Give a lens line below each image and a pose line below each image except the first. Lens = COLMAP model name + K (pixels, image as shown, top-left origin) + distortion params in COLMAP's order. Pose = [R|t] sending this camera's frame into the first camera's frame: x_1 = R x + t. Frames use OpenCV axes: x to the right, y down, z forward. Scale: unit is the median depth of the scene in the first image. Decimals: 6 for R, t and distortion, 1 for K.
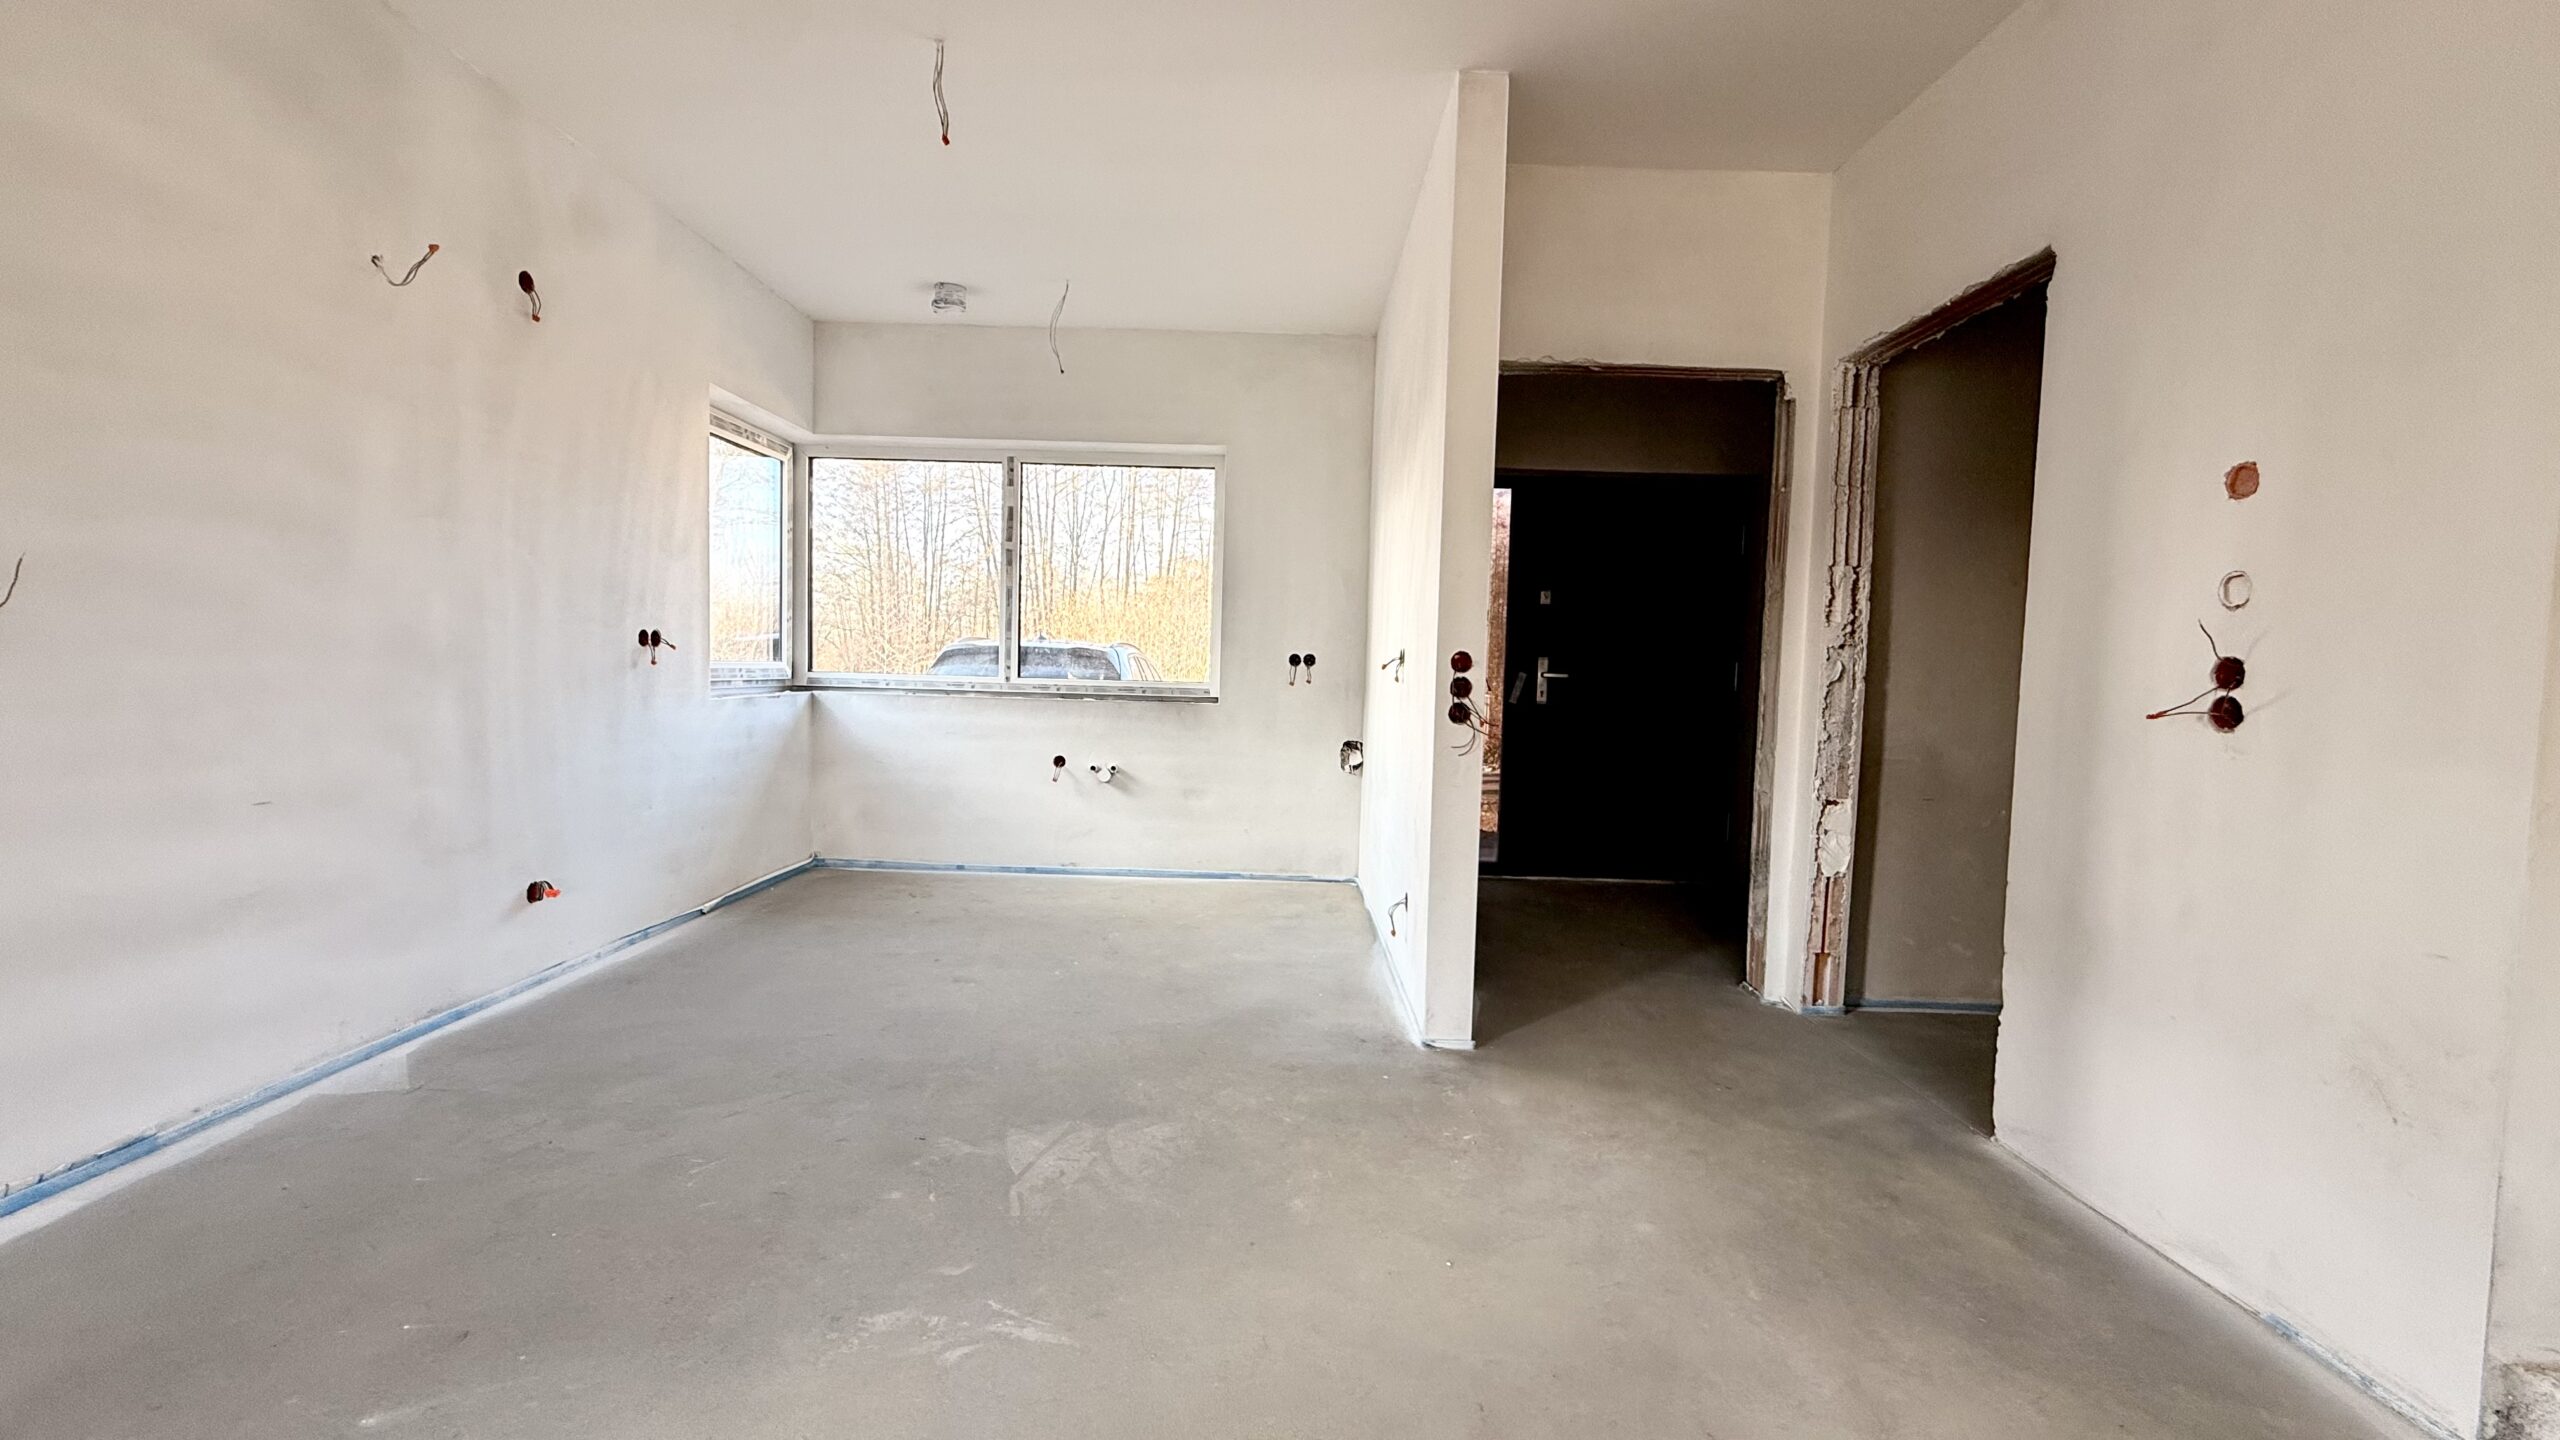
lens RADIAL K [[1001.0, 0, 1289.7], [0, 1001.0, 724.1], [0, 0, 1]] dist [0.000276, -0.000027]
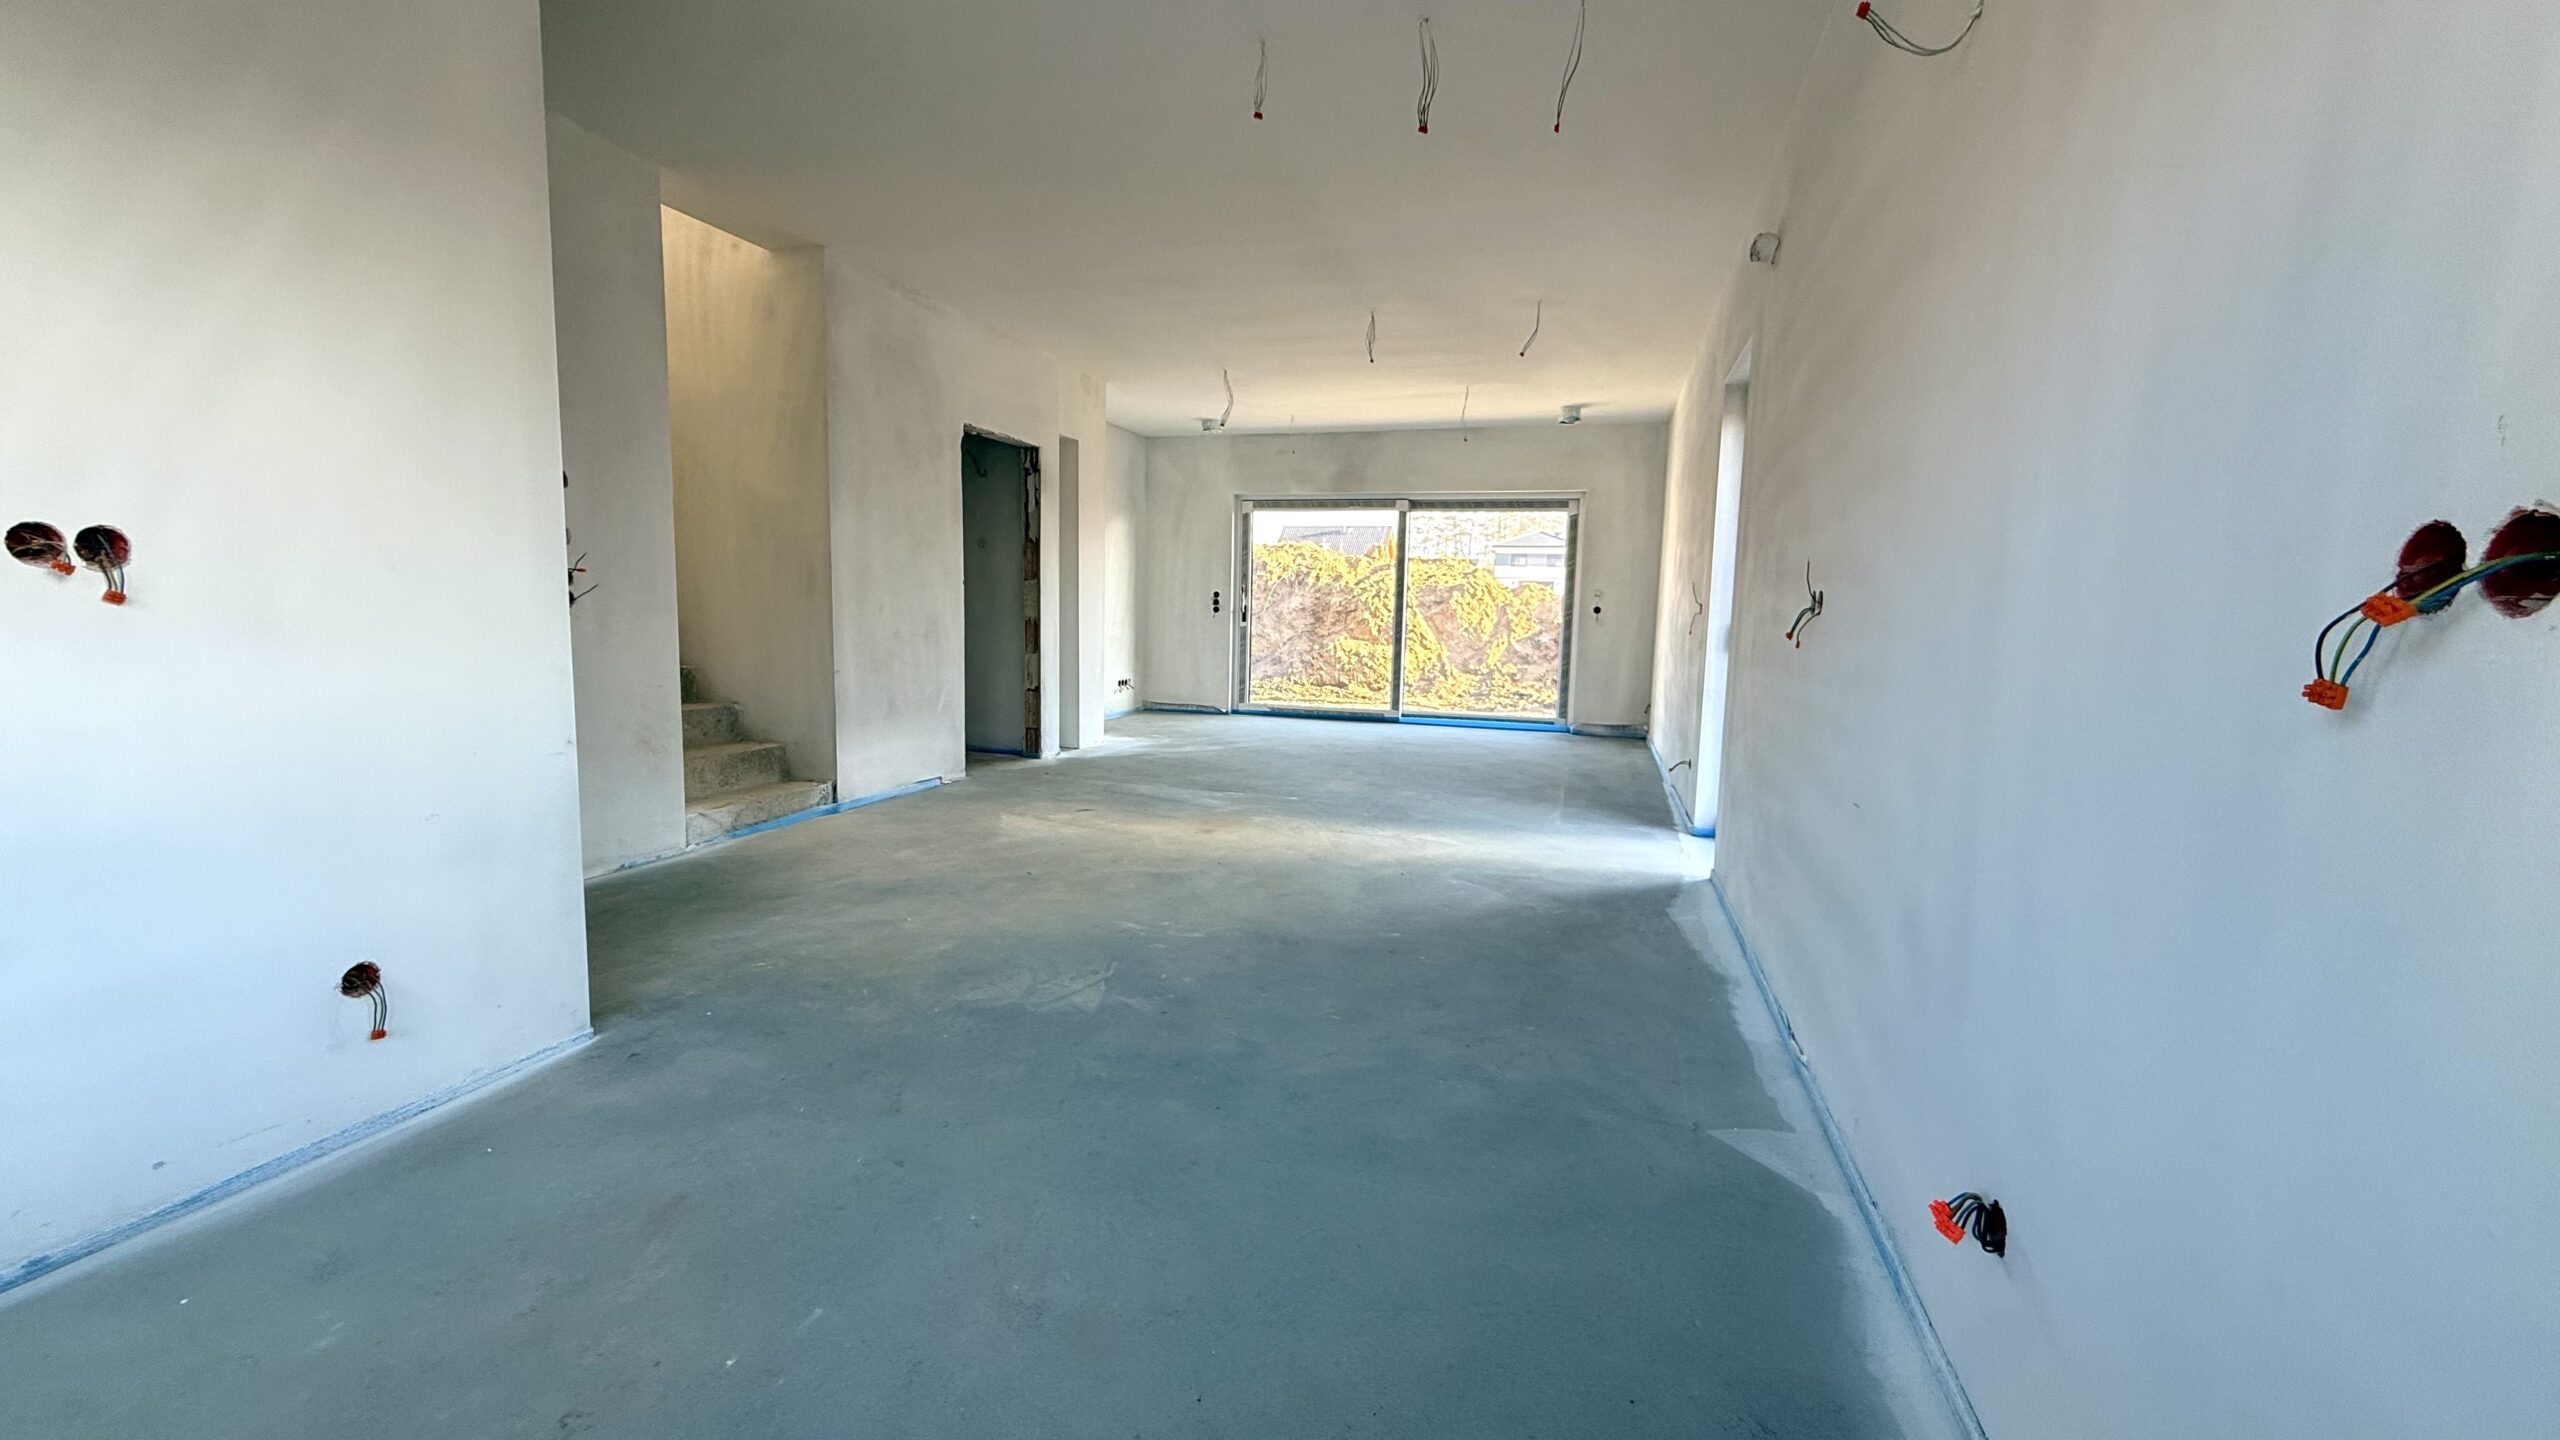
lens RADIAL K [[1001.0, 0, 1277.4], [0, 1001.0, 721.0], [0, 0, 1]] dist [0.000276, -0.000027]
pose [[-0.952306, -0.082849, 0.293682, -0.565160], [-0.032897, 0.984702, 0.171116, -0.088346], [-0.303366, 0.153294, -0.940463, 1.402885]]
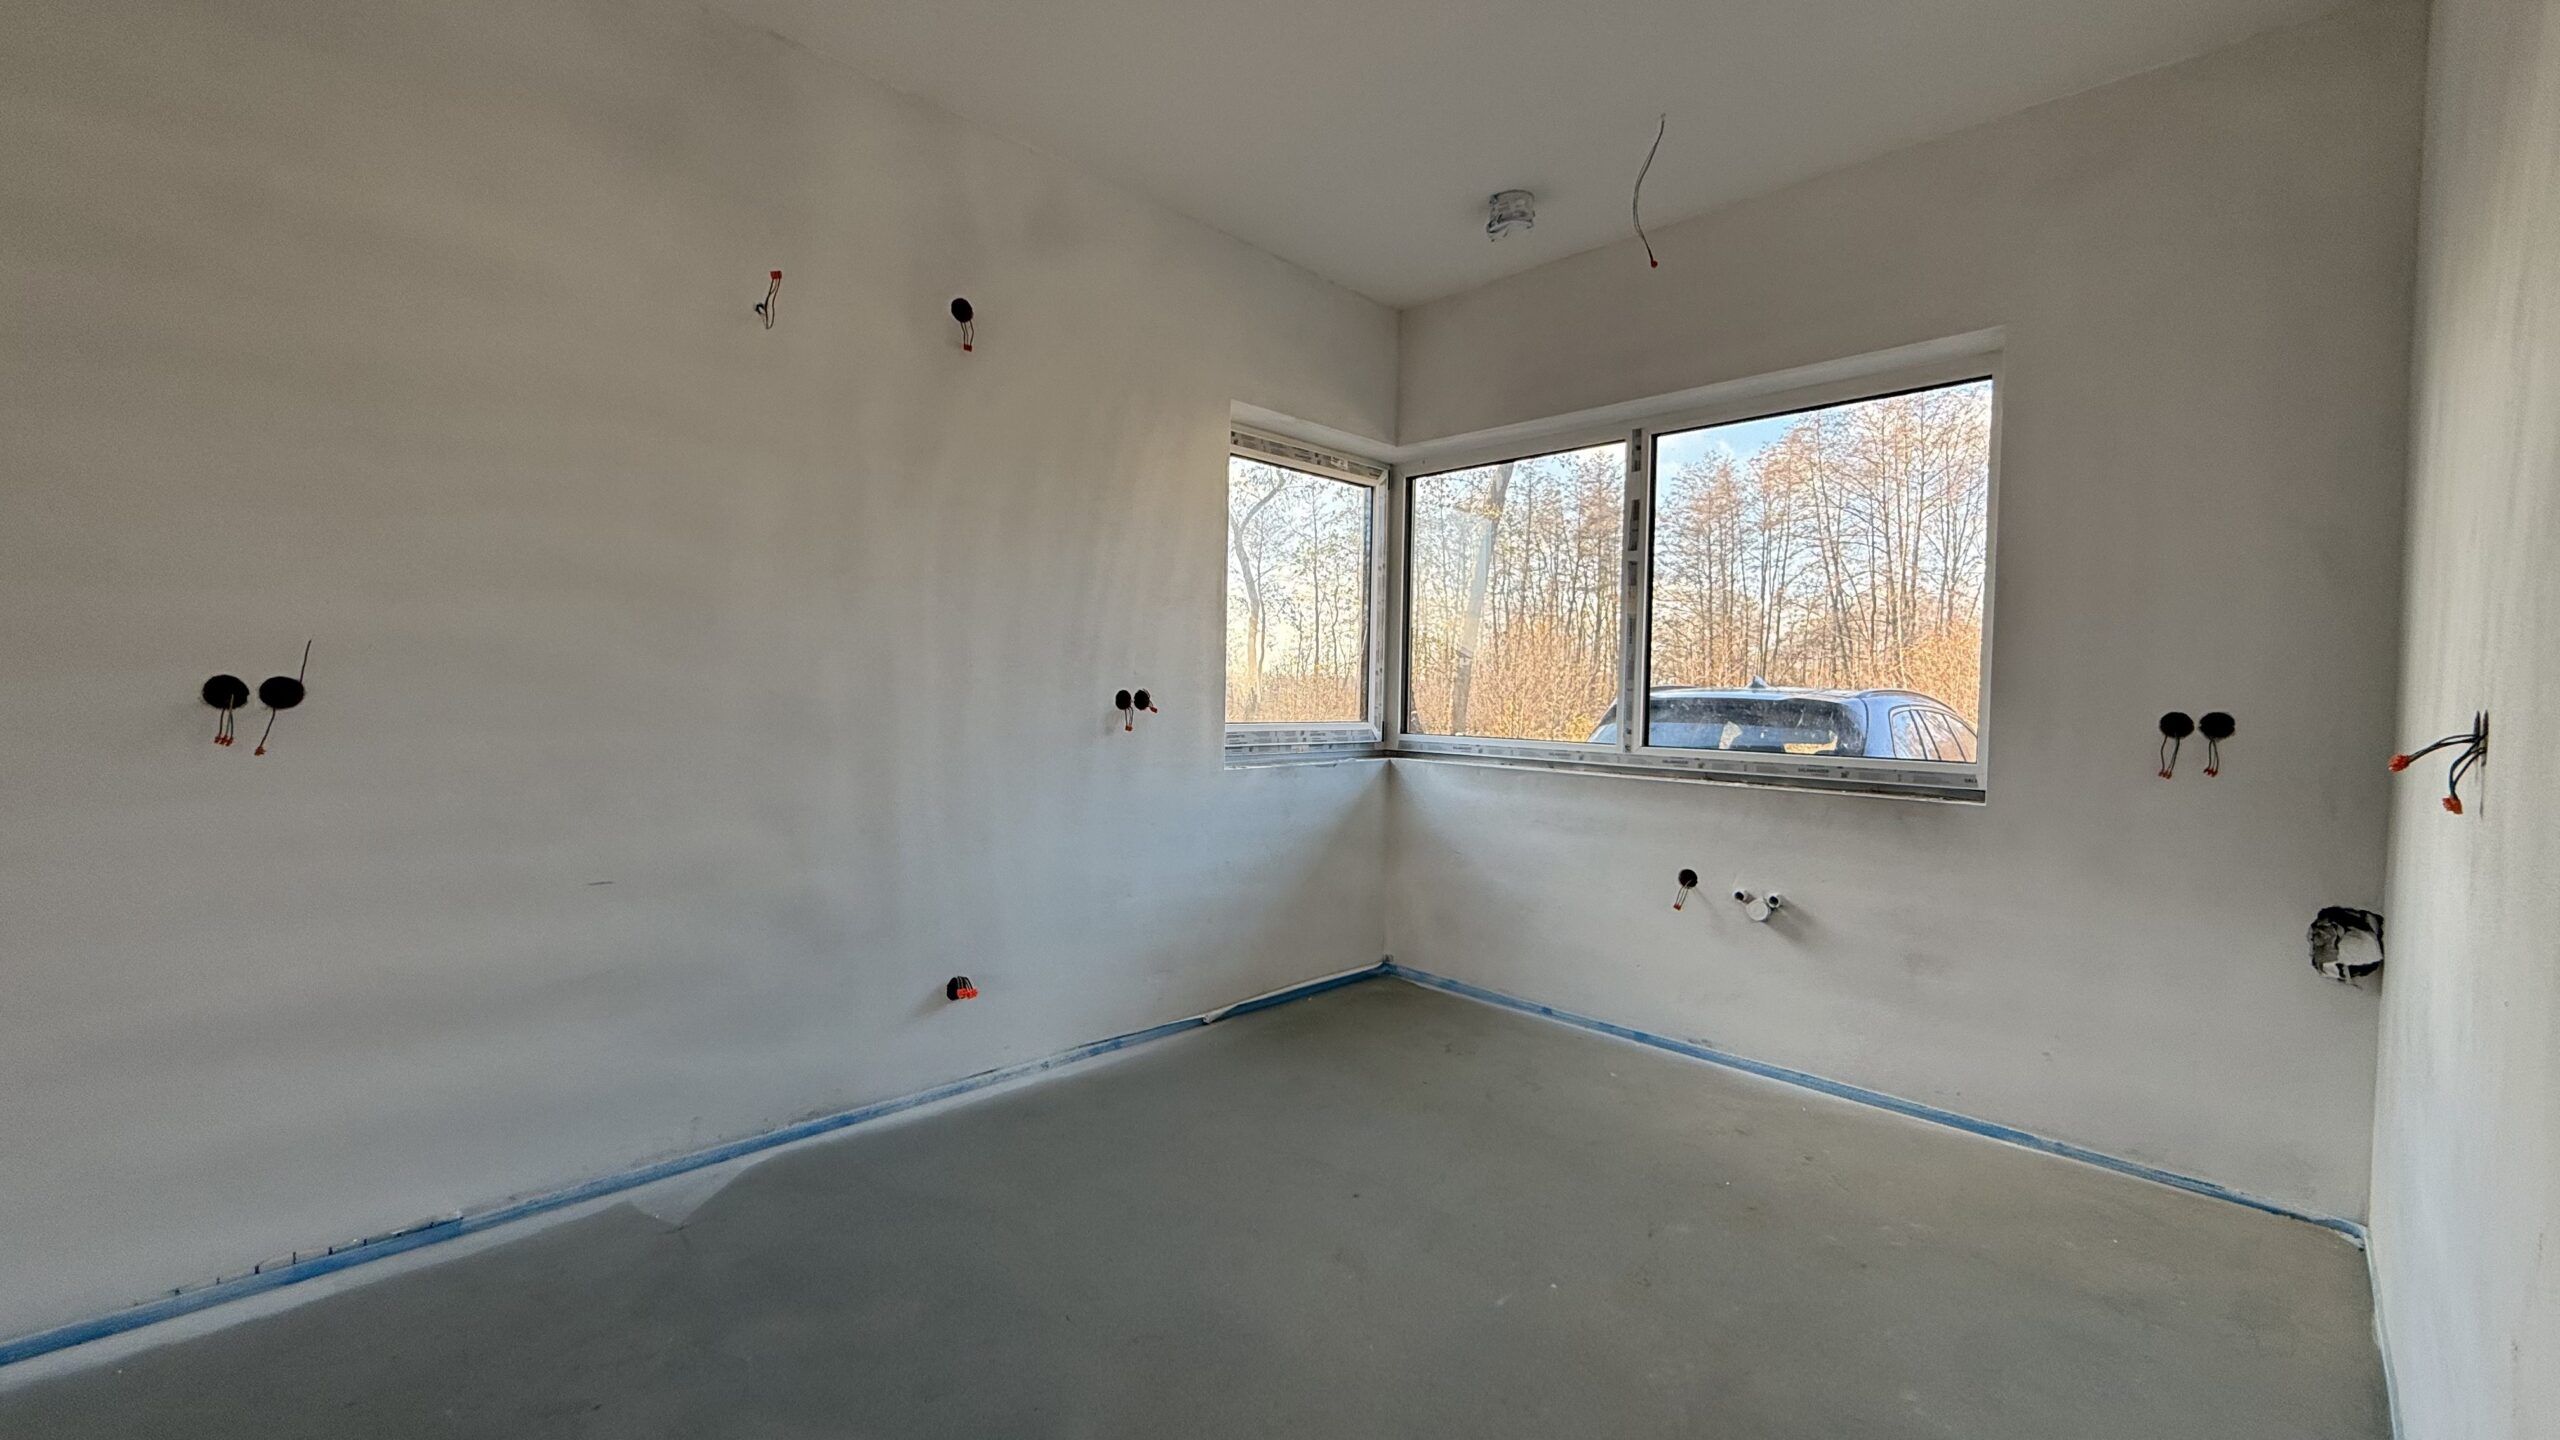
lens RADIAL K [[1001.0, 0, 1296.2], [0, 1001.0, 721.7], [0, 0, 1]] dist [0.000276, -0.000027]
pose [[0.695417, 0.006944, -0.718573, 0.066584], [-0.041464, 0.998675, -0.030476, -0.038742], [0.717410, 0.050989, 0.694783, 0.419644]]
